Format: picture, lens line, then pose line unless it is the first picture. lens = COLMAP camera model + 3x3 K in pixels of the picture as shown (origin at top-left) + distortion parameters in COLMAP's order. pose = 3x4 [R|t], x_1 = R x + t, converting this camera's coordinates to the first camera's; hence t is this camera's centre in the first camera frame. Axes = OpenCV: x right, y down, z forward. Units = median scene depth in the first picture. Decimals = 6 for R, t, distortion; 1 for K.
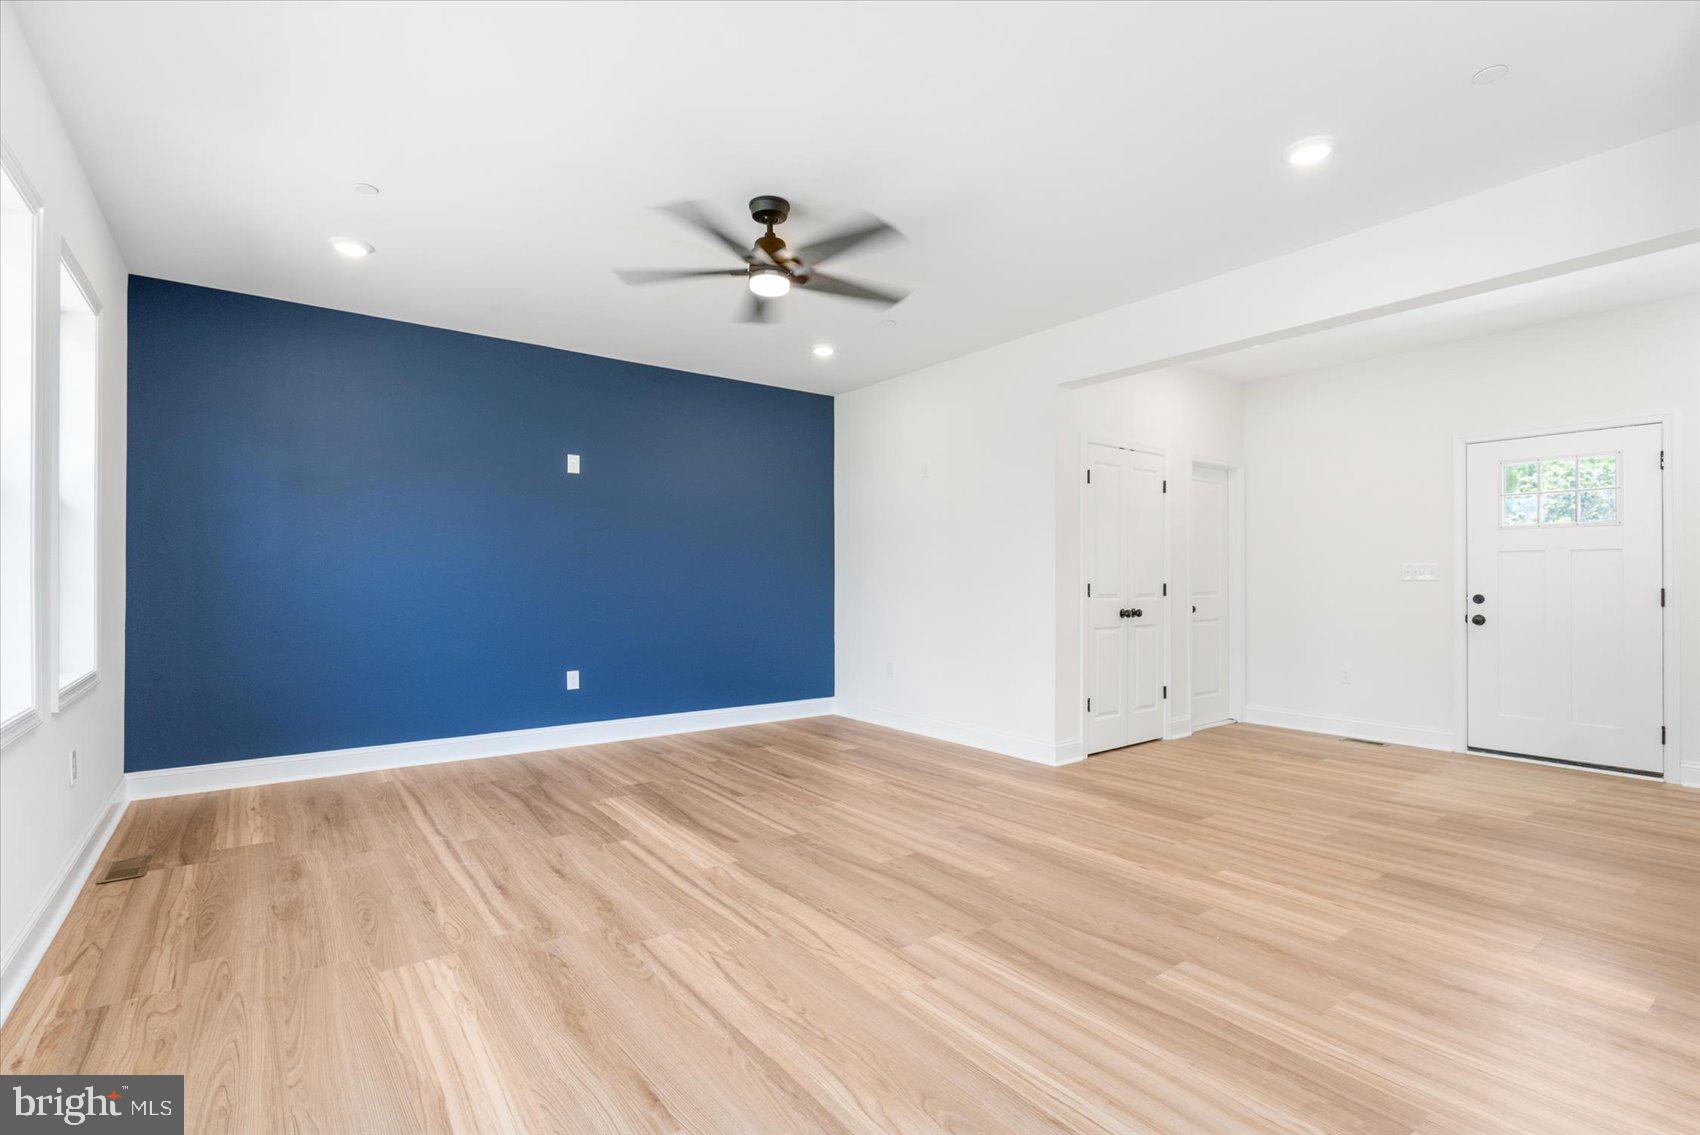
lens RADIAL K [[778.4, 0, 835.1], [0, 778.4, 579.9], [0, 0, 1]] dist [-0.000566, 0.000713]
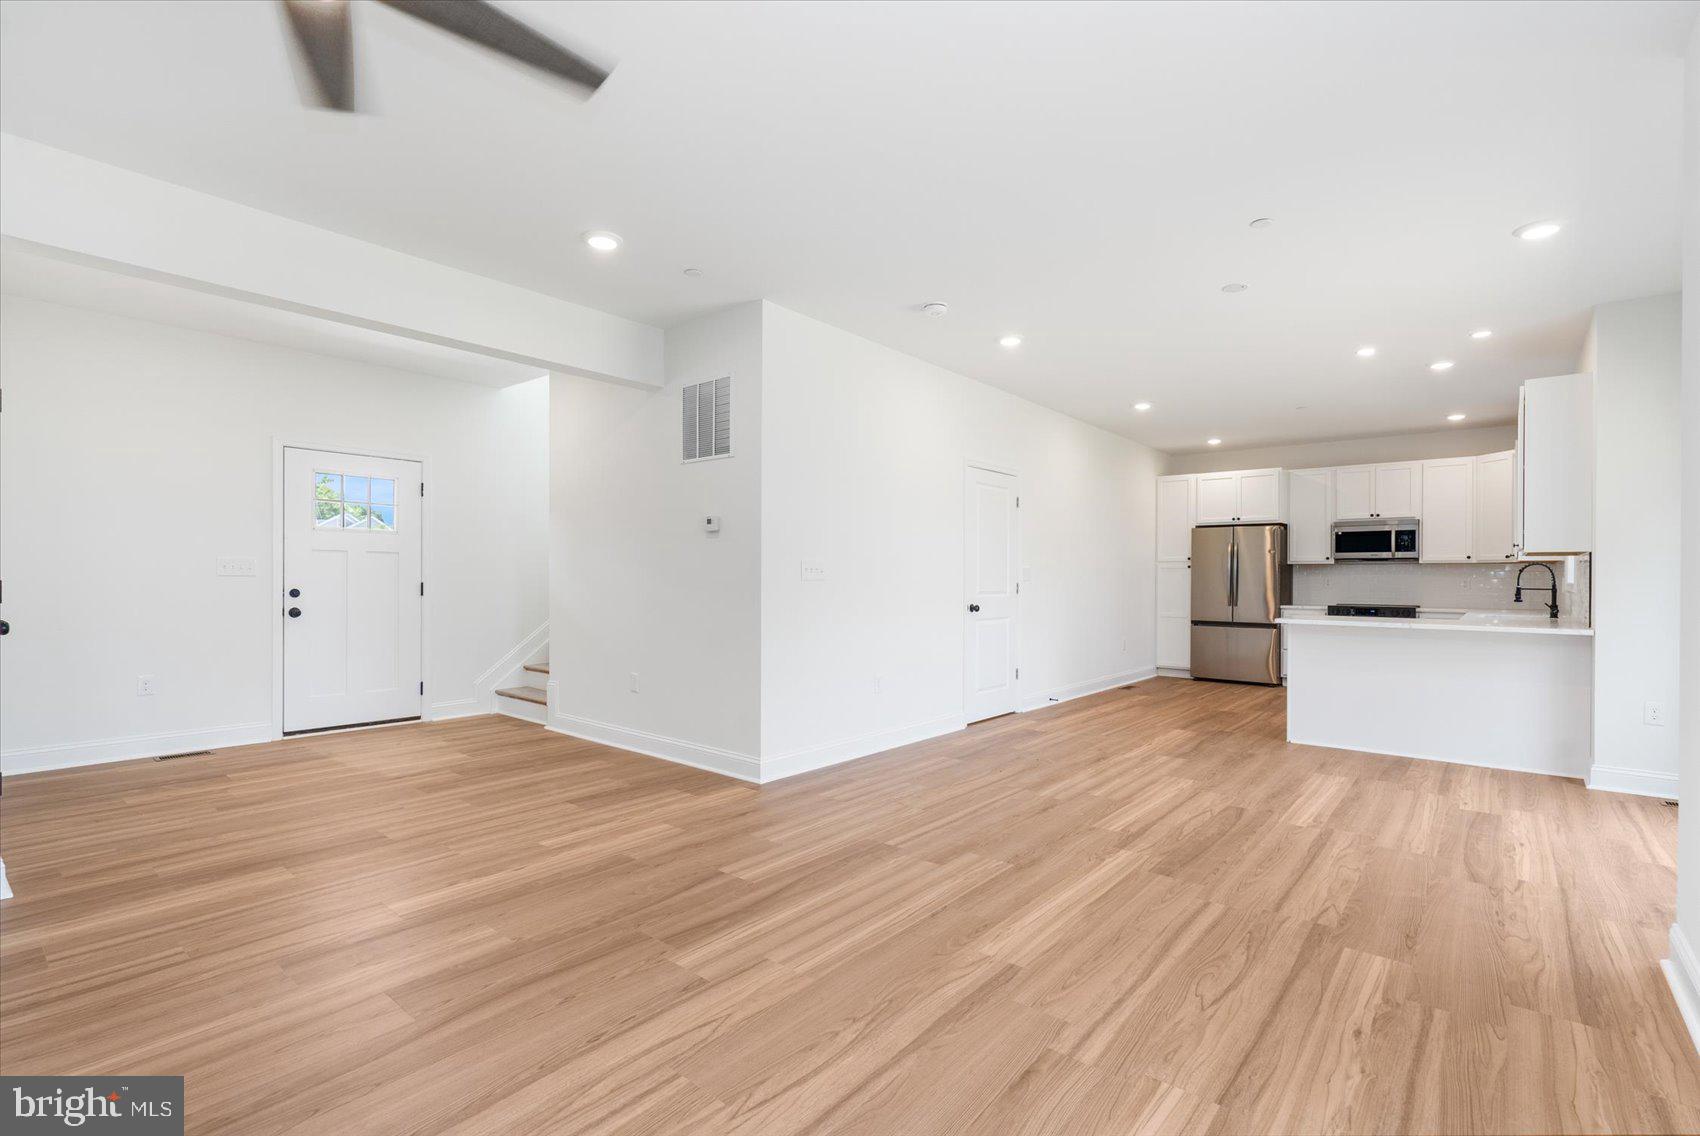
lens RADIAL K [[778.4, 0, 856.0], [0, 778.4, 563.8], [0, 0, 1]] dist [-0.000566, 0.000713]
pose [[-0.236325, 0.016058, 0.971541, -0.826578], [-0.007369, 0.999805, -0.018317, -0.004920], [-0.971646, -0.011488, -0.236161, 1.007023]]
